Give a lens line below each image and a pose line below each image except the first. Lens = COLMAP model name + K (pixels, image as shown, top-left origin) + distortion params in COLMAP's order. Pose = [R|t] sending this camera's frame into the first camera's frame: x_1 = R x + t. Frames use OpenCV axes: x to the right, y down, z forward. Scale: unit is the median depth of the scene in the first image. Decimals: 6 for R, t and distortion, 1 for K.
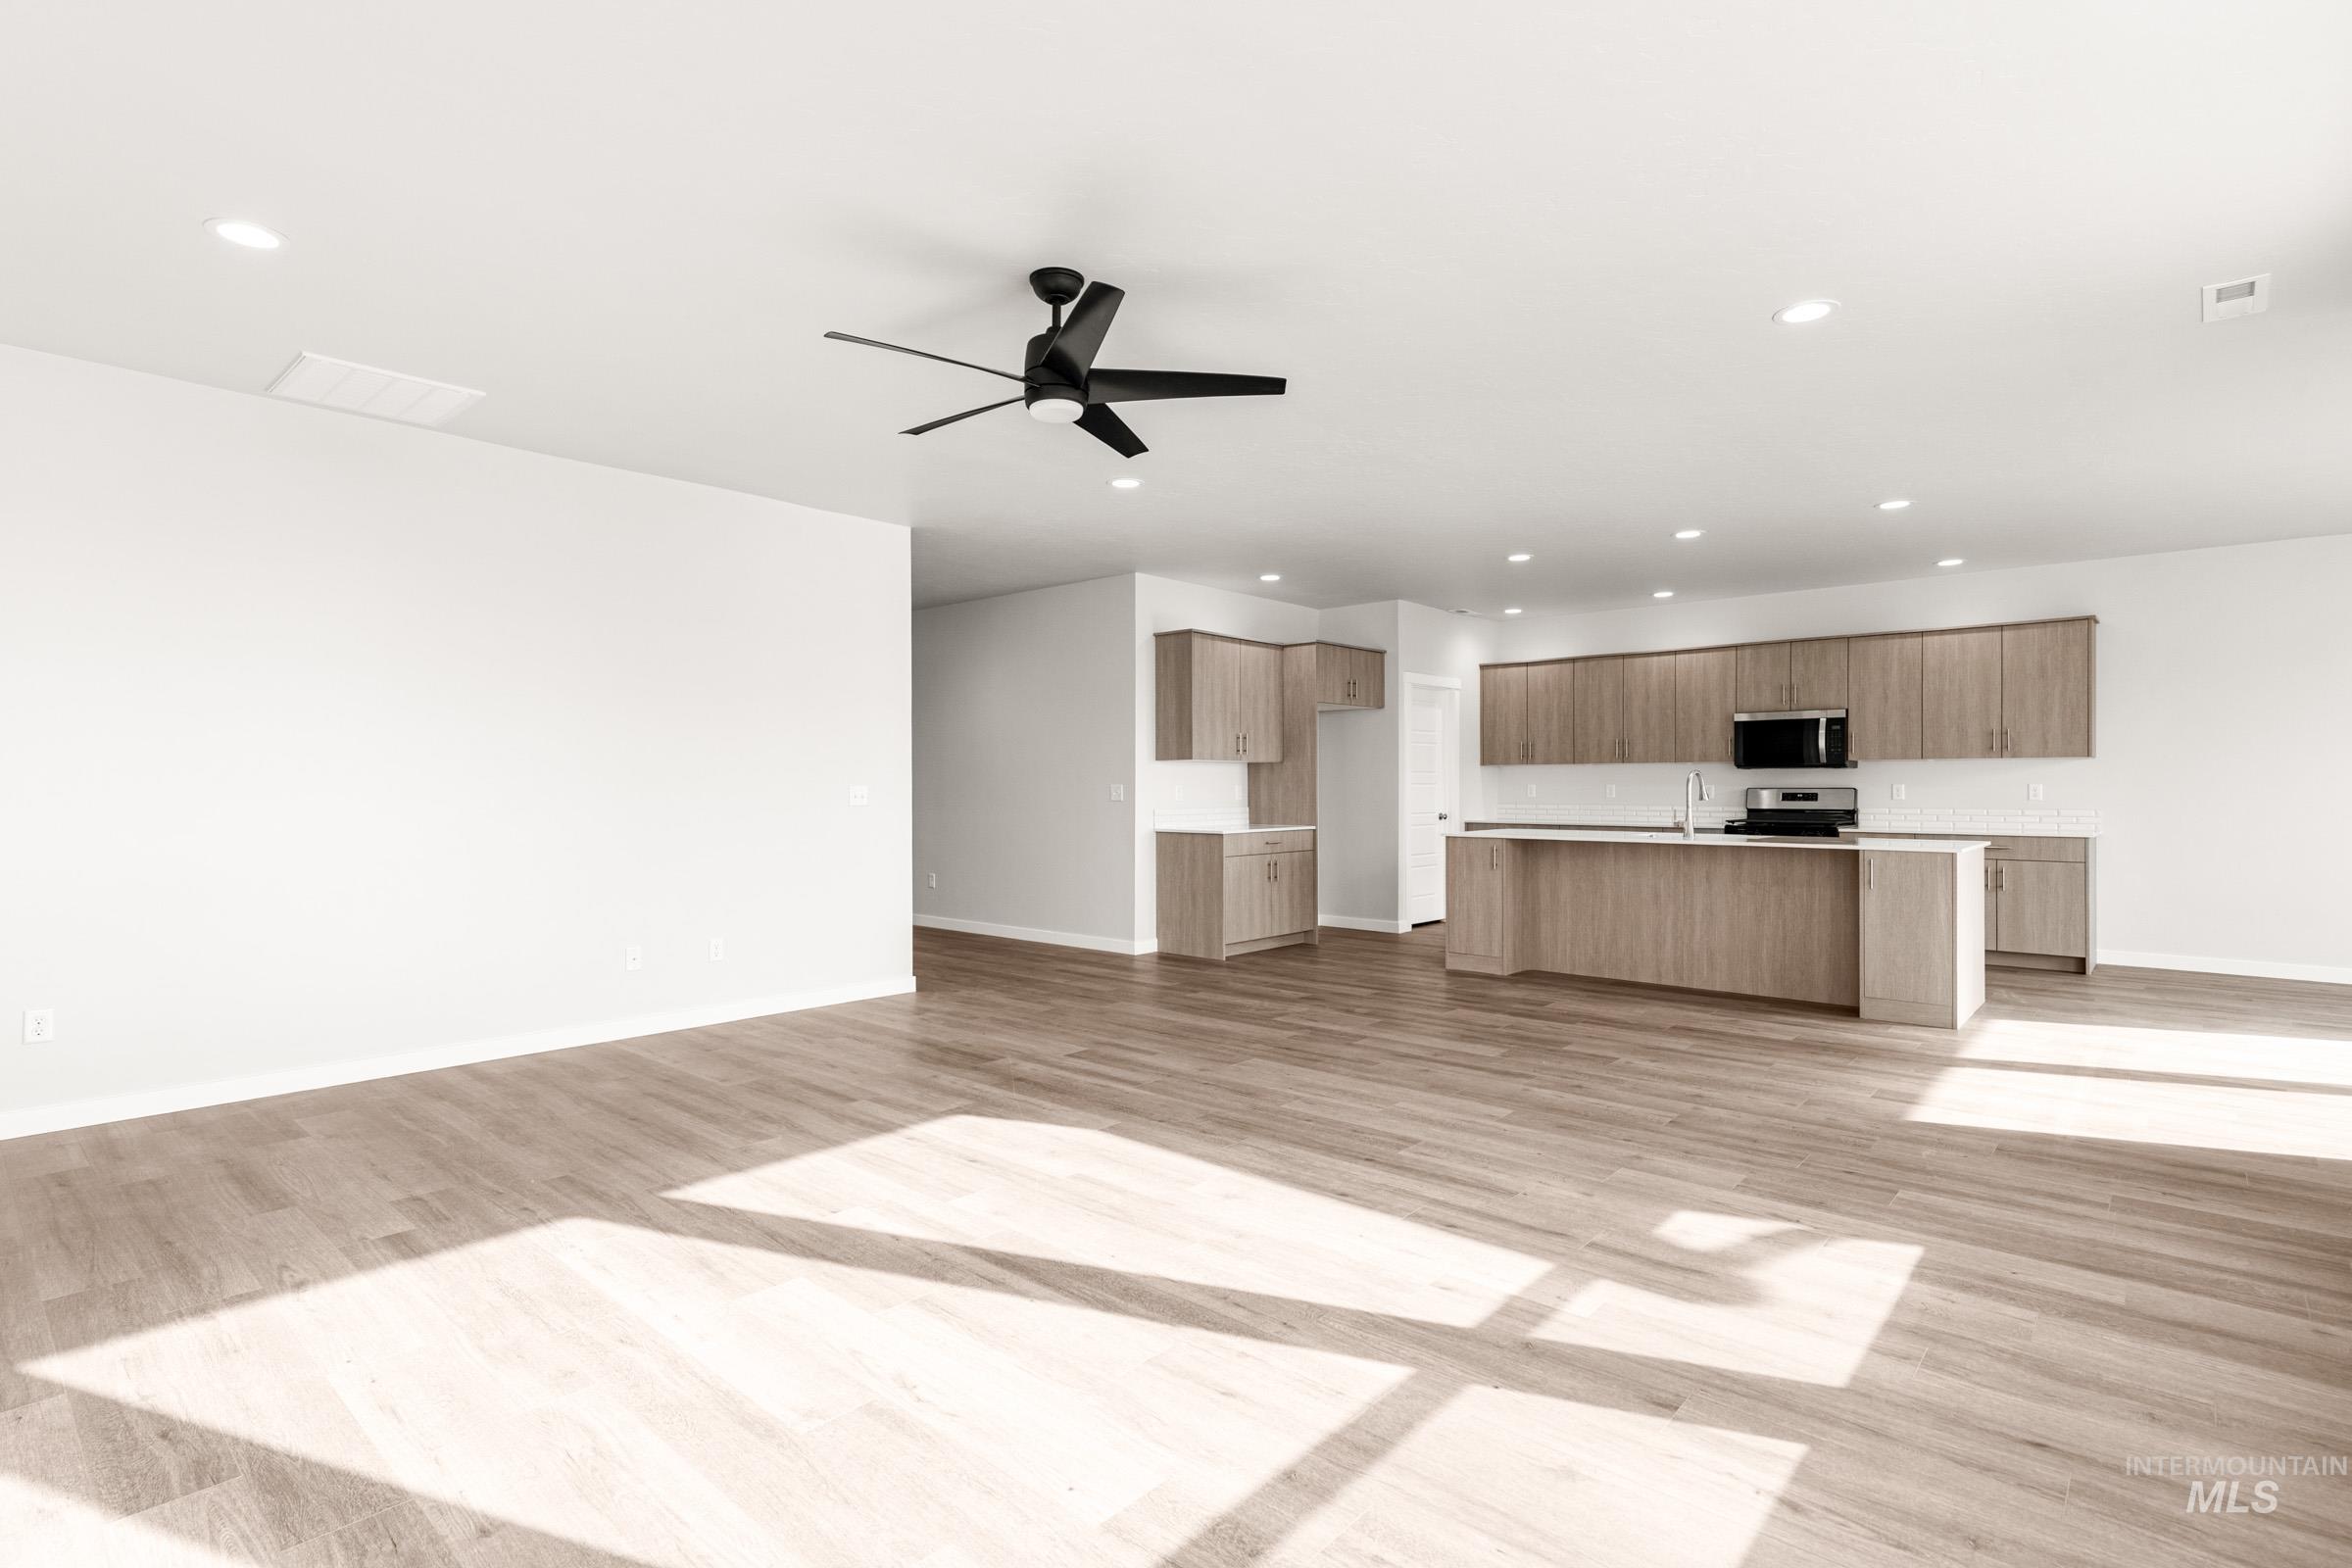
lens RADIAL K [[1135.8, 0, 1178.7], [0, 1135.8, 783.8], [0, 0, 1]] dist [0.009662, 0.000143]
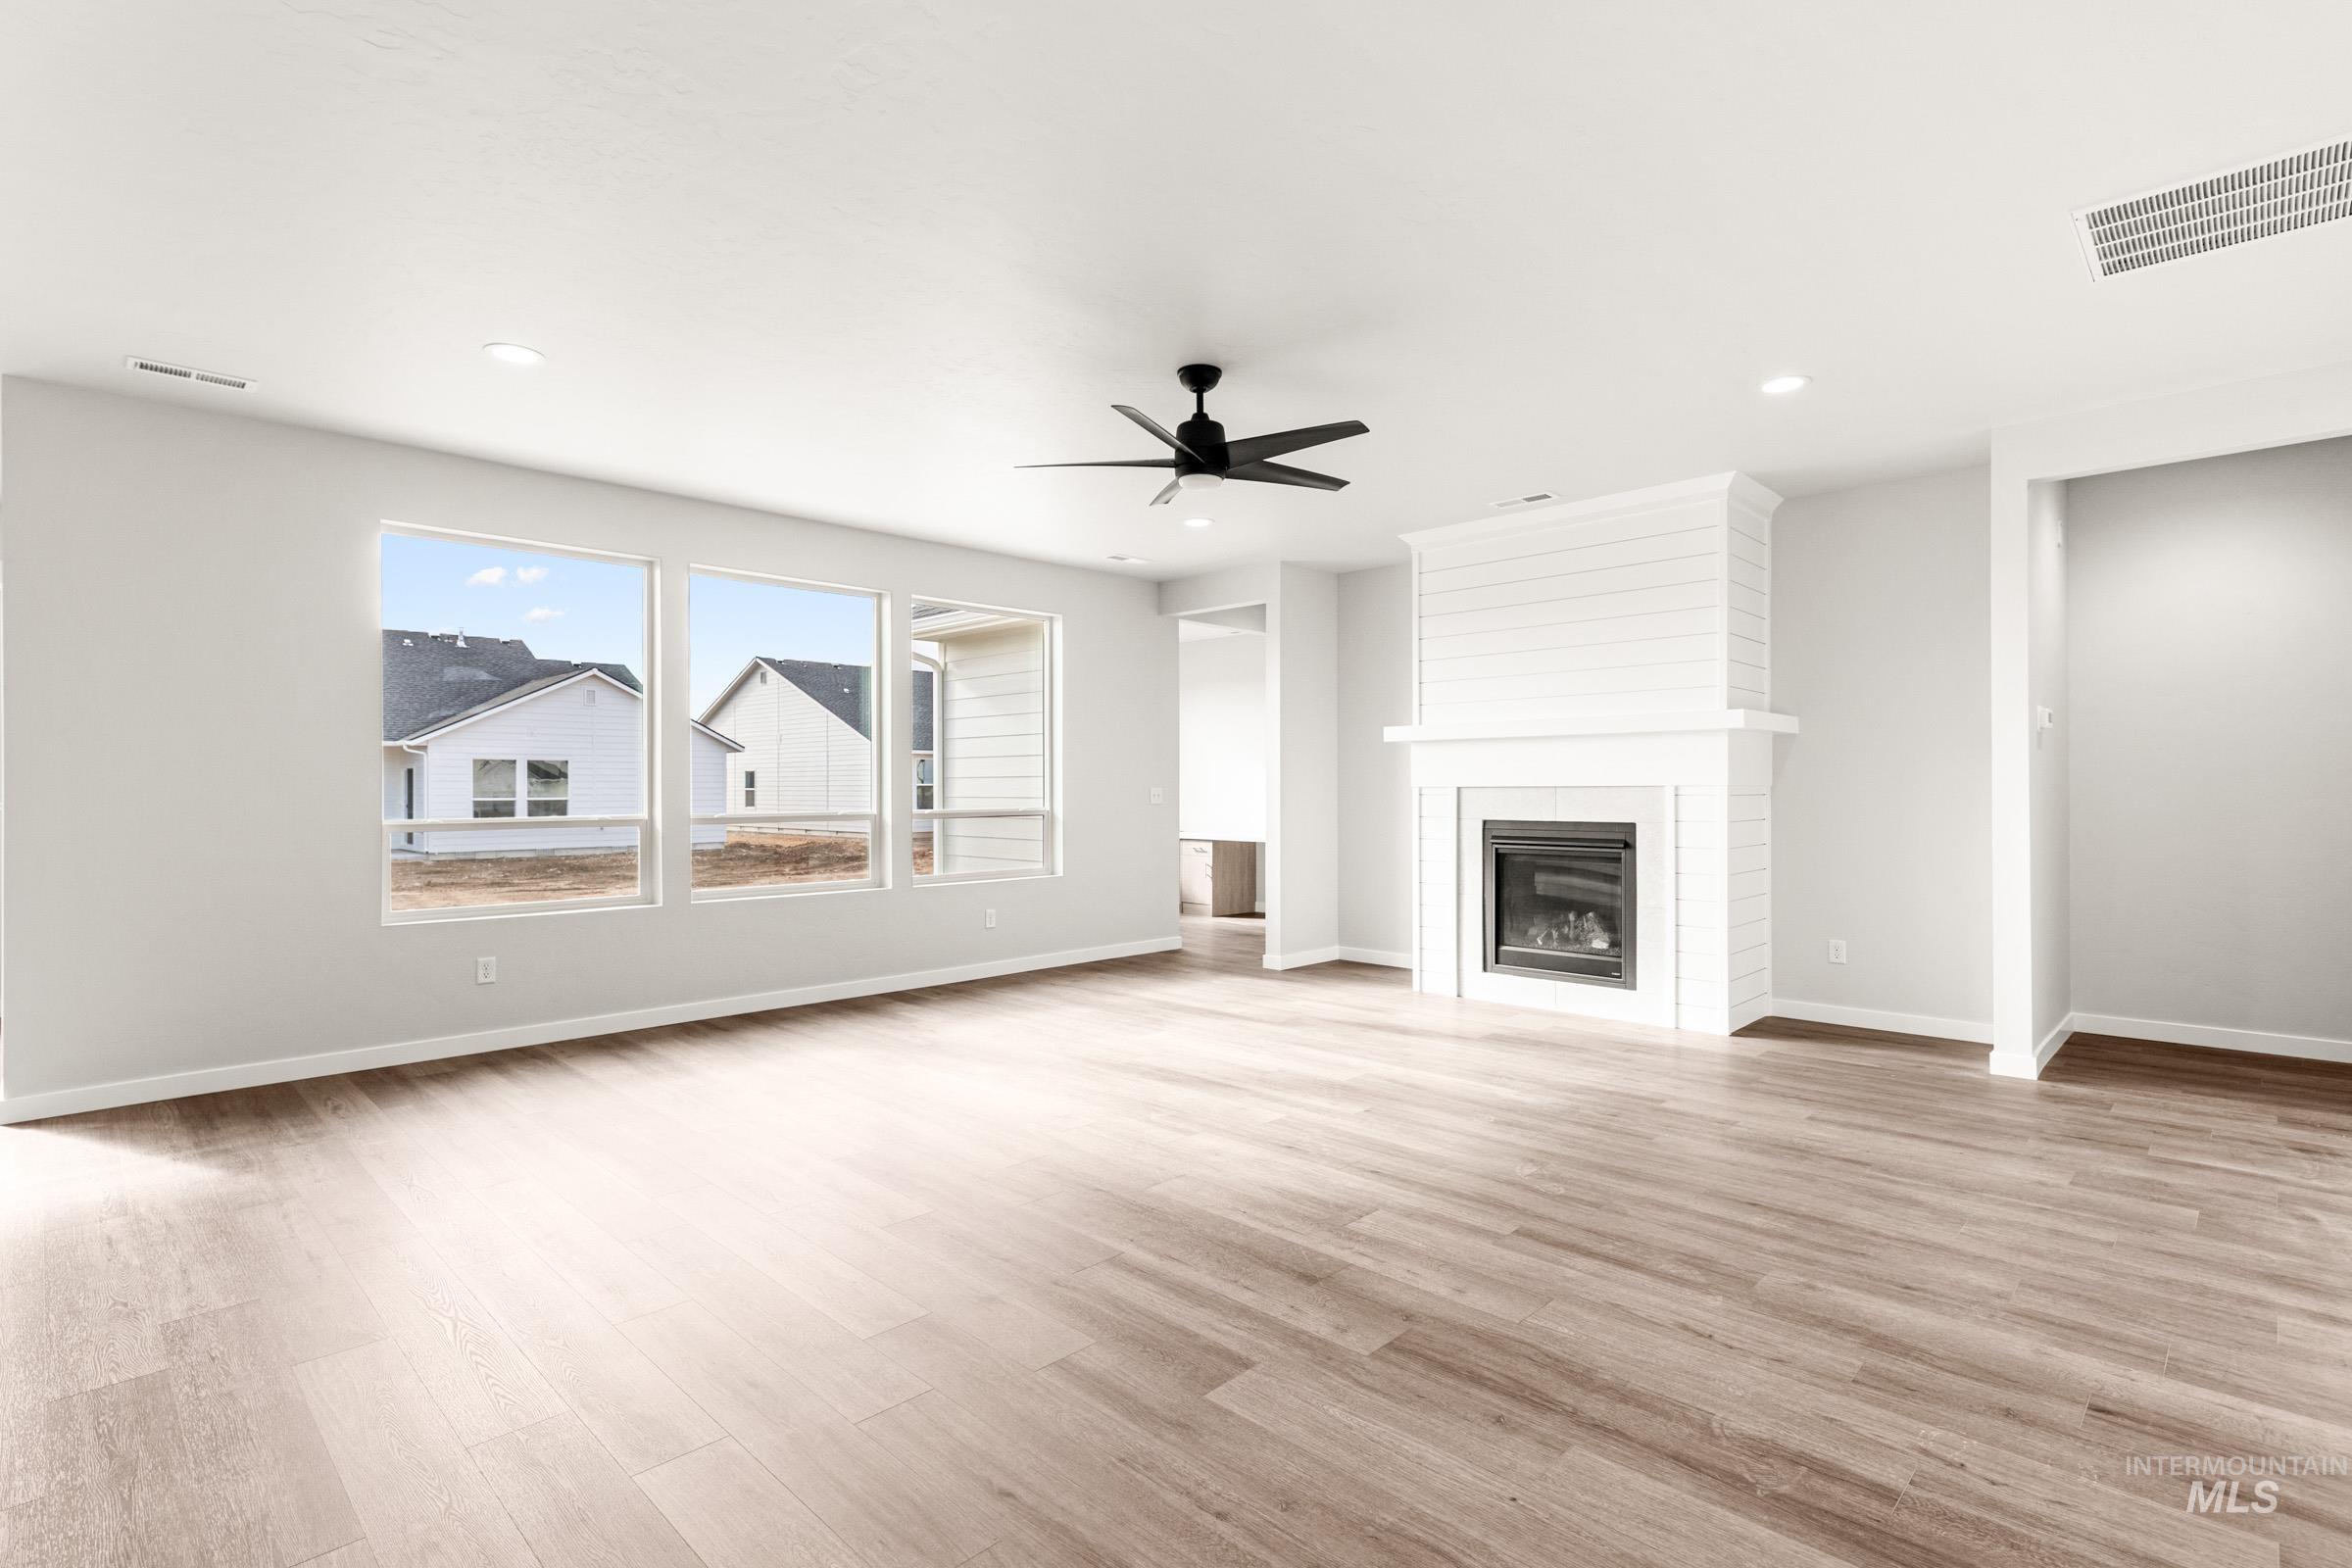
lens RADIAL K [[1135.8, 0, 1172.5], [0, 1135.8, 783.7], [0, 0, 1]] dist [0.009662, 0.000143]
pose [[-0.998830, 0.004447, 0.048152, -0.108028], [0.004512, 0.999989, 0.001229, -0.003655], [-0.048146, 0.001445, -0.998839, 1.765994]]
